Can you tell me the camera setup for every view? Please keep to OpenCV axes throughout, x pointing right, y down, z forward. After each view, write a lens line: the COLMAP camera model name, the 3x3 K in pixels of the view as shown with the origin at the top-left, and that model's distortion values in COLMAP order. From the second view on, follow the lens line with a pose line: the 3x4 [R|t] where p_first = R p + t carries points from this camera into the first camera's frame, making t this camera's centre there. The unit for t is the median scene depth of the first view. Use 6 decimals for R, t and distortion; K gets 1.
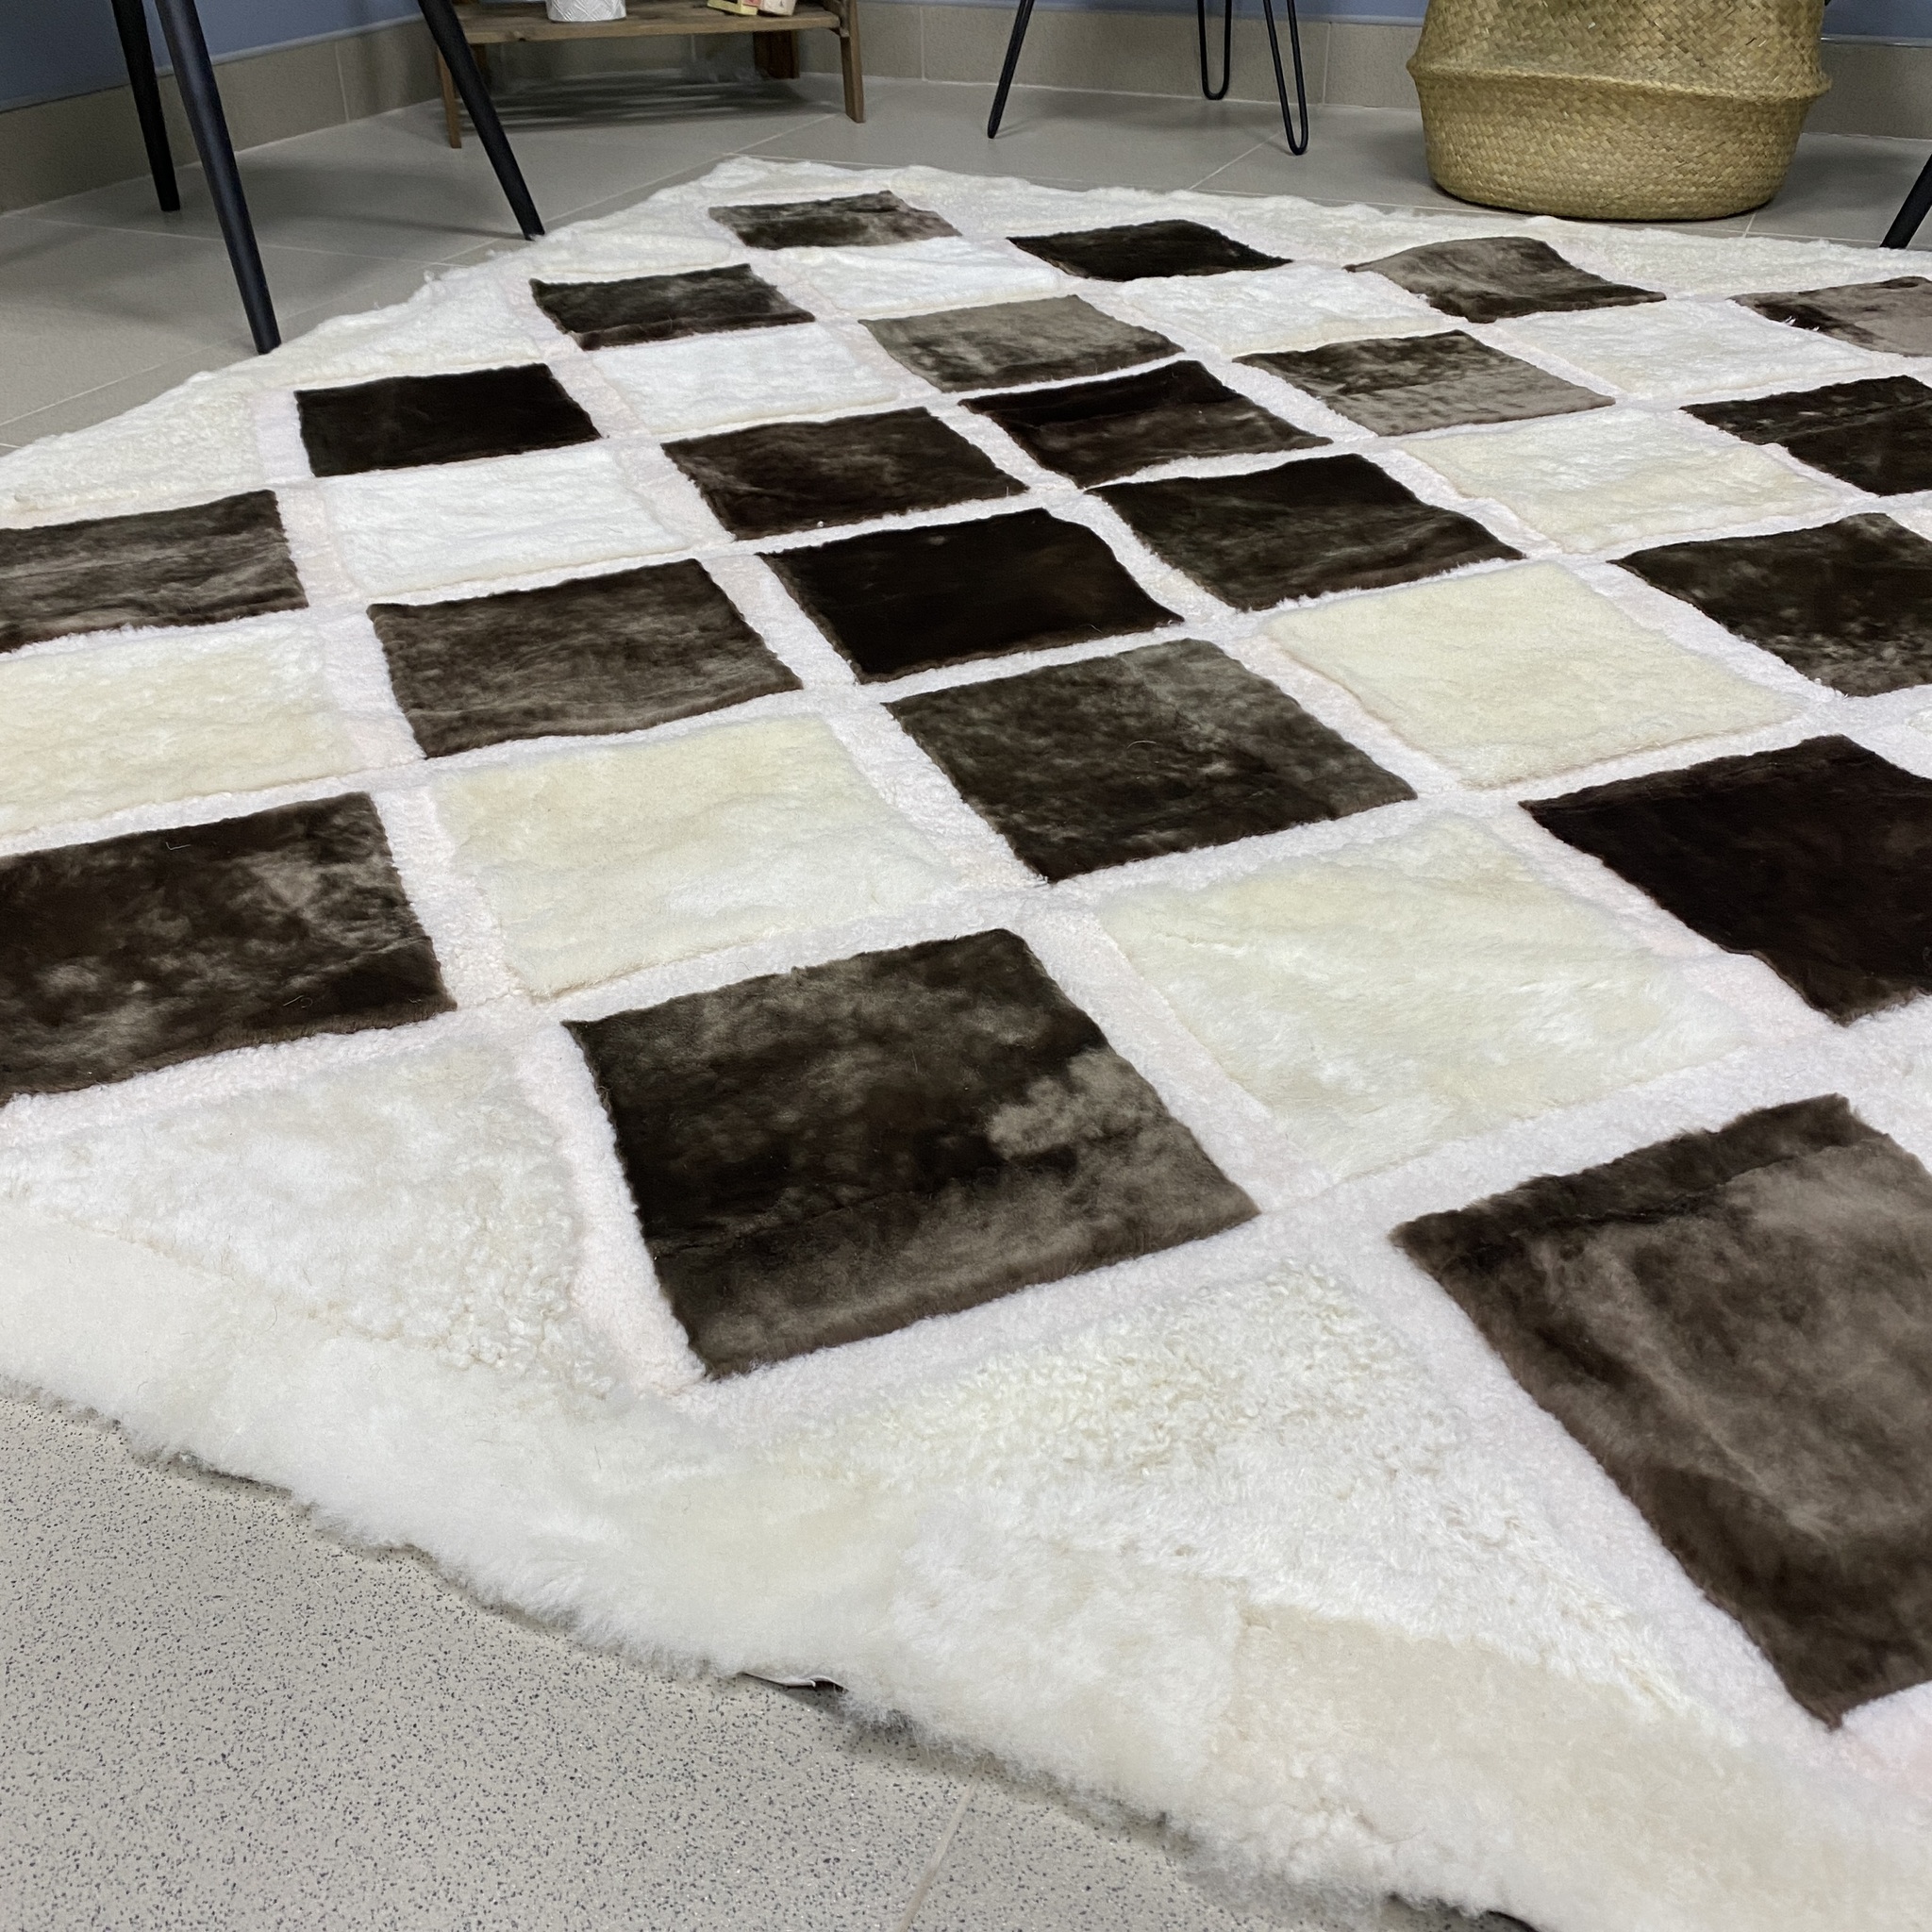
lens RADIAL K [[1960.1, 0, 961.3], [0, 1960.1, 978.2], [0, 0, 1]] dist [0.012798, 0.000000]
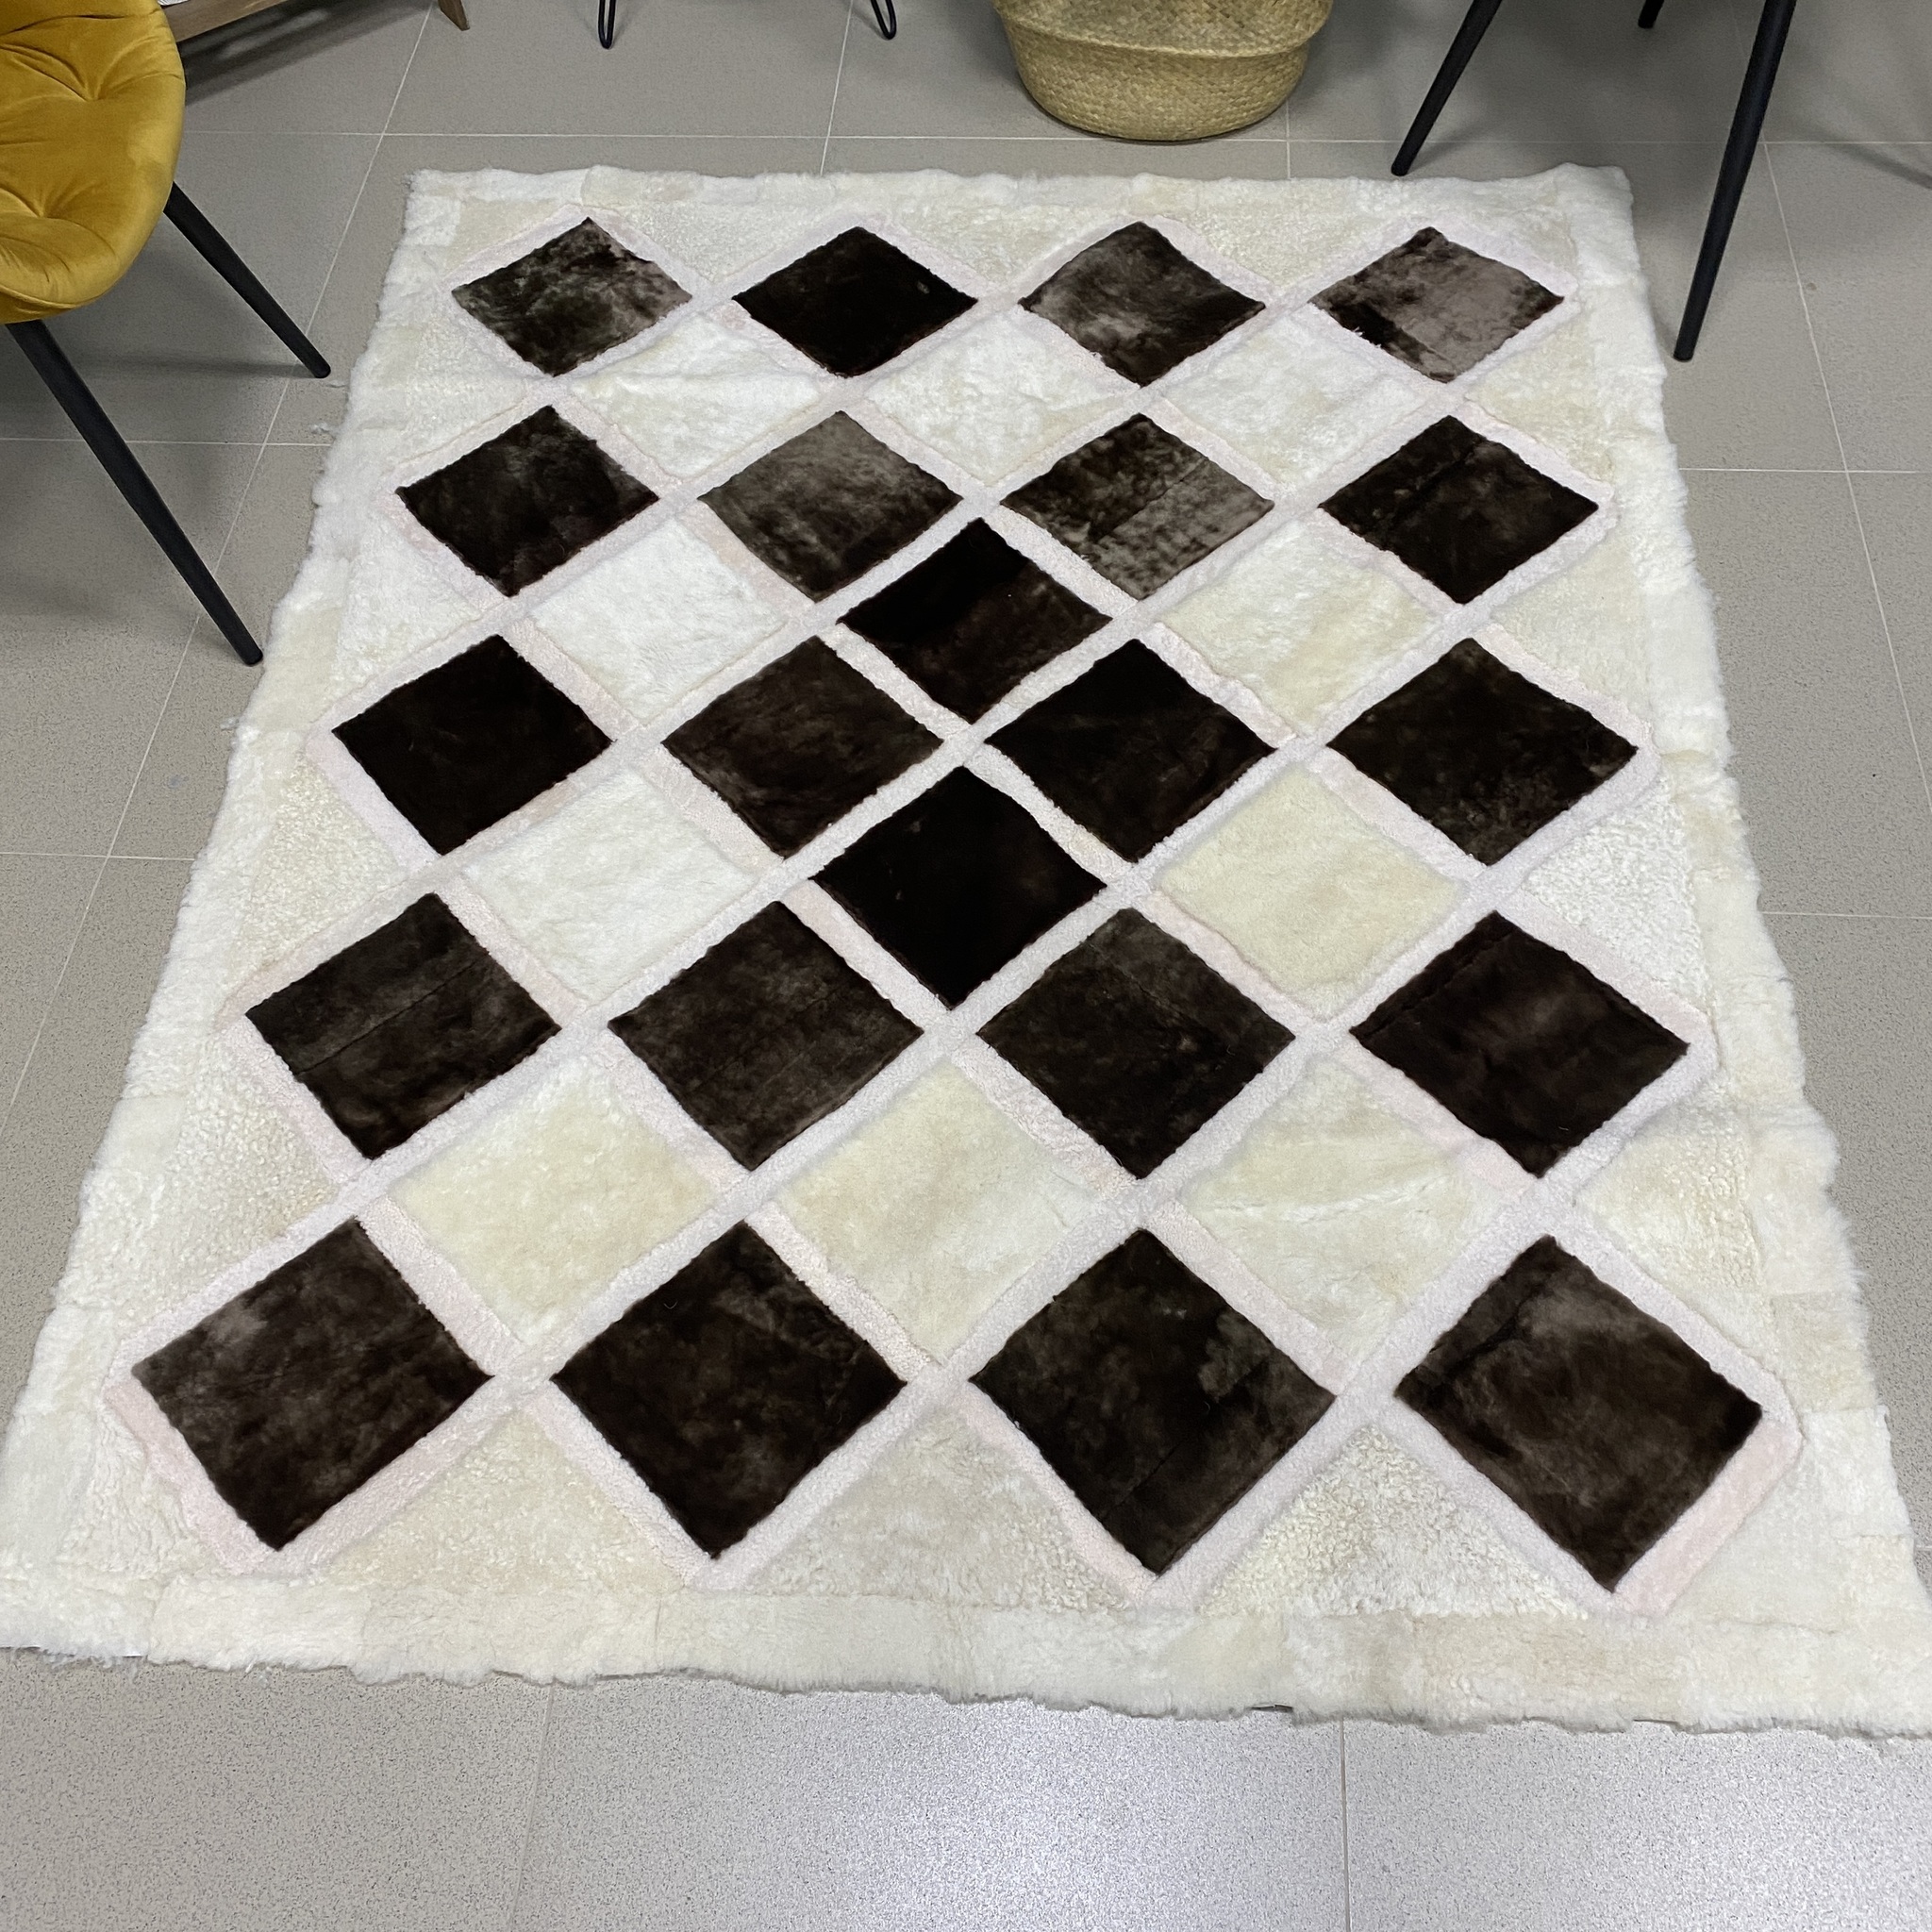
lens RADIAL K [[1960.1, 0, 980.1], [0, 1960.1, 971.3], [0, 0, 1]] dist [0.012798, 0.000000]
pose [[0.935940, -0.303712, 0.178256, -0.312653], [0.207101, 0.884091, 0.418918, -0.869769], [-0.284824, -0.355165, 0.890356, -0.461016]]
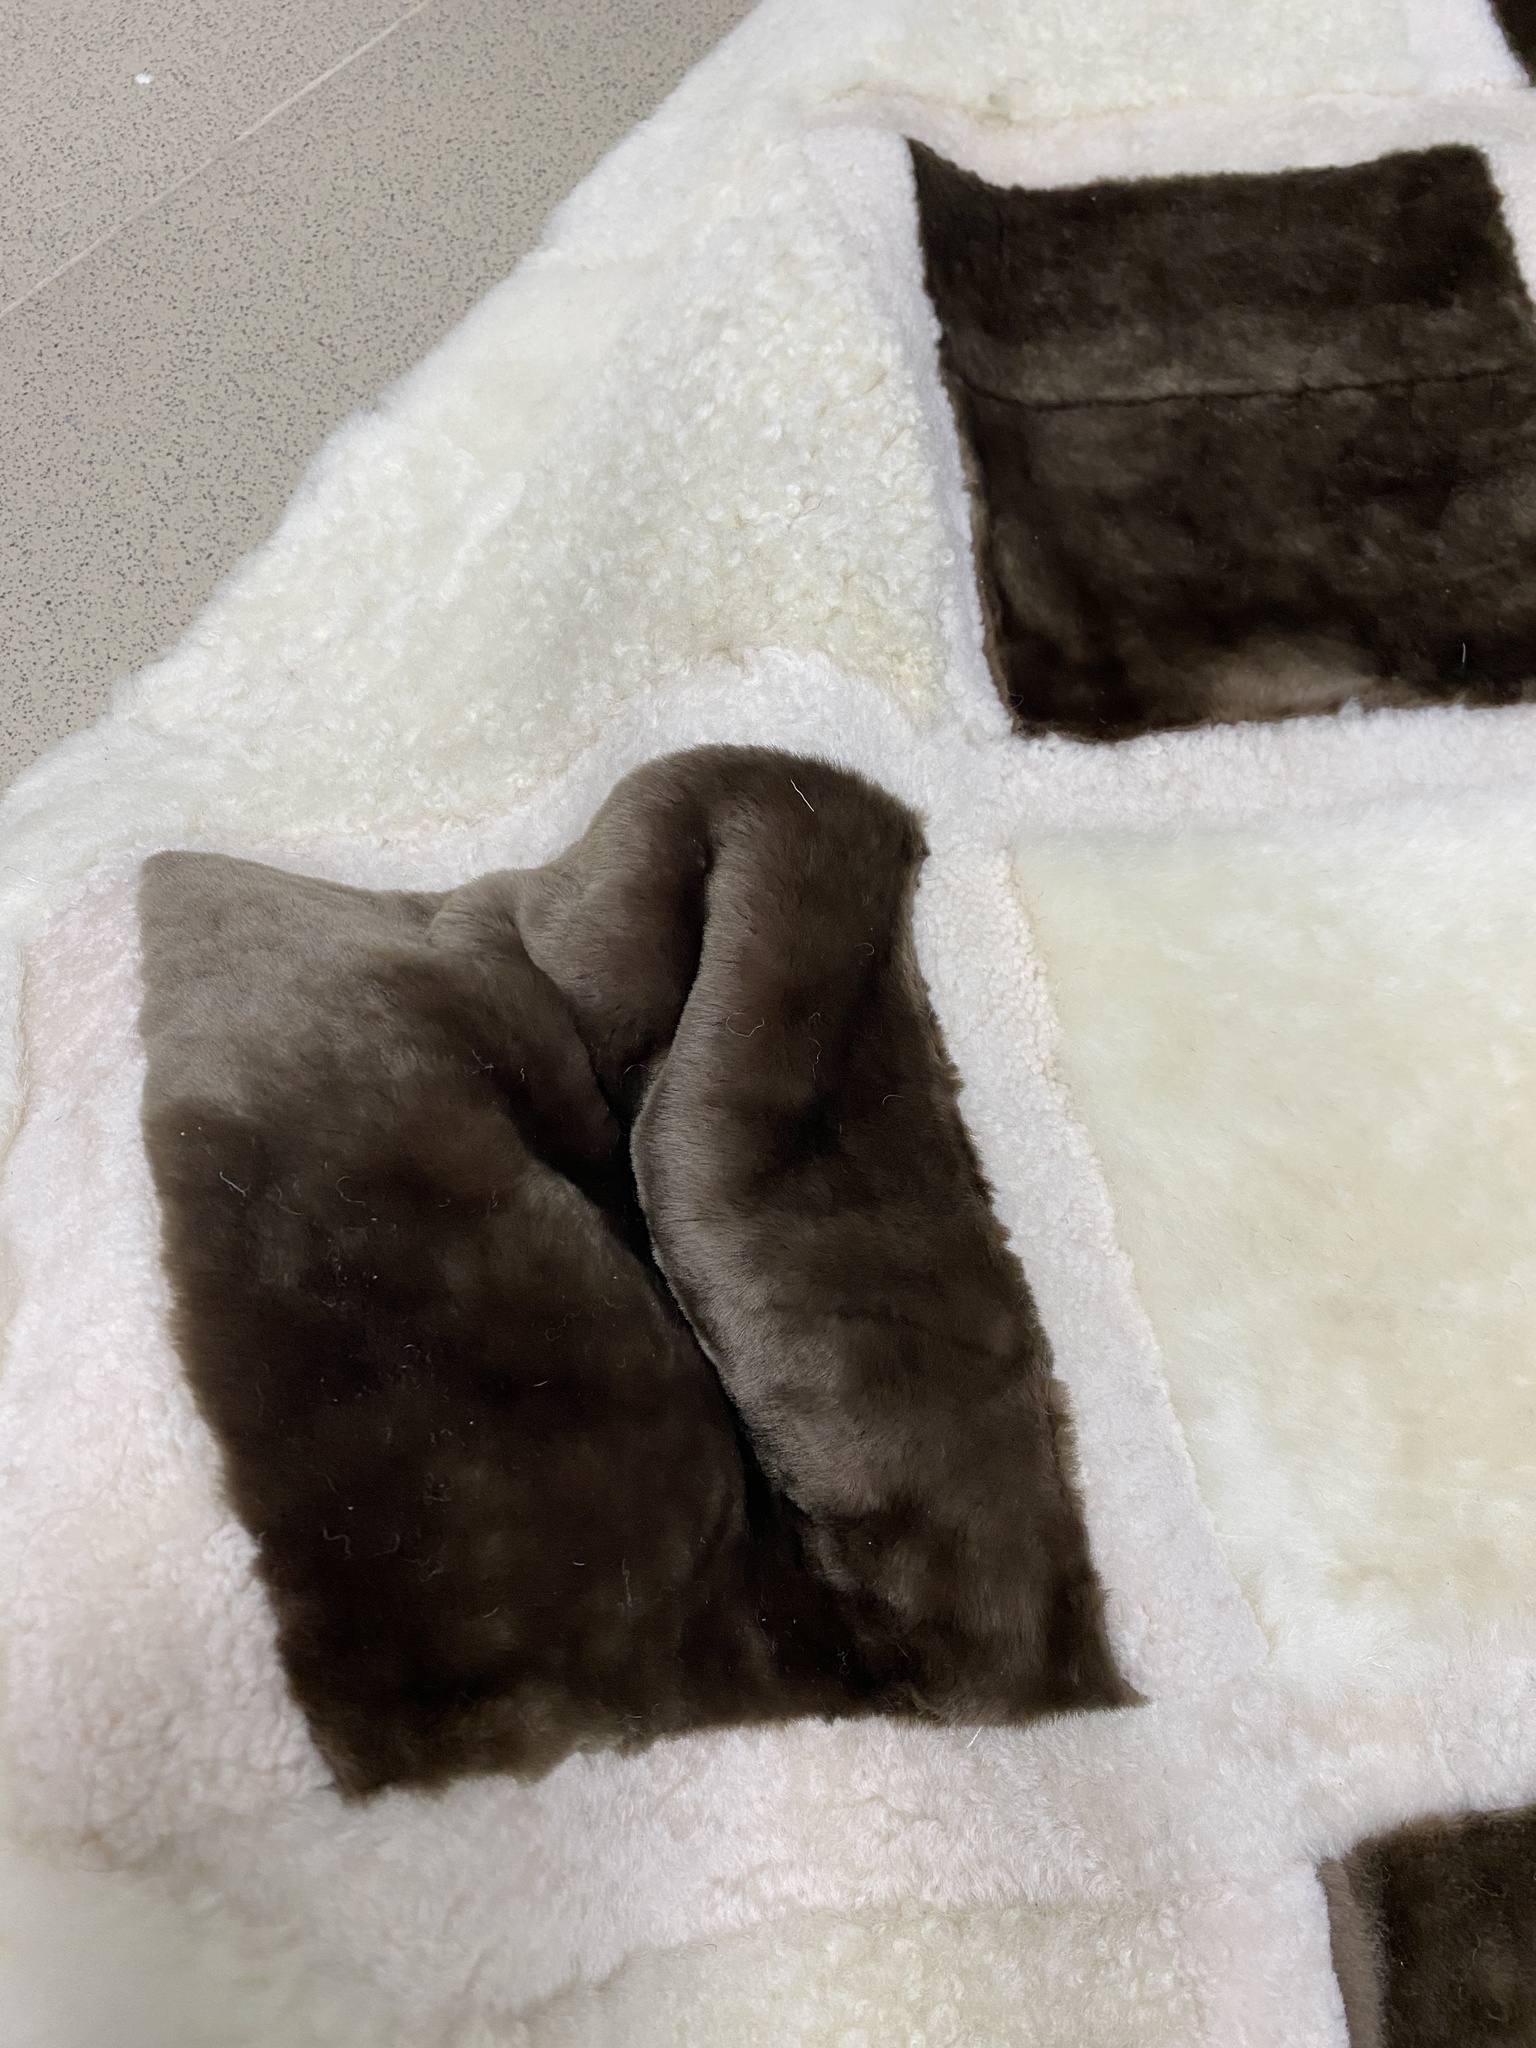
lens RADIAL K [[1553.0, 0, 750.6], [0, 1553.0, 1008.3], [0, 0, 1]] dist [0.023364, -0.025124]
pose [[0.969250, 0.232043, -0.081916, -0.548114], [-0.148296, 0.816443, 0.558058, -0.325299], [0.196373, -0.528750, 0.825749, 0.668714]]
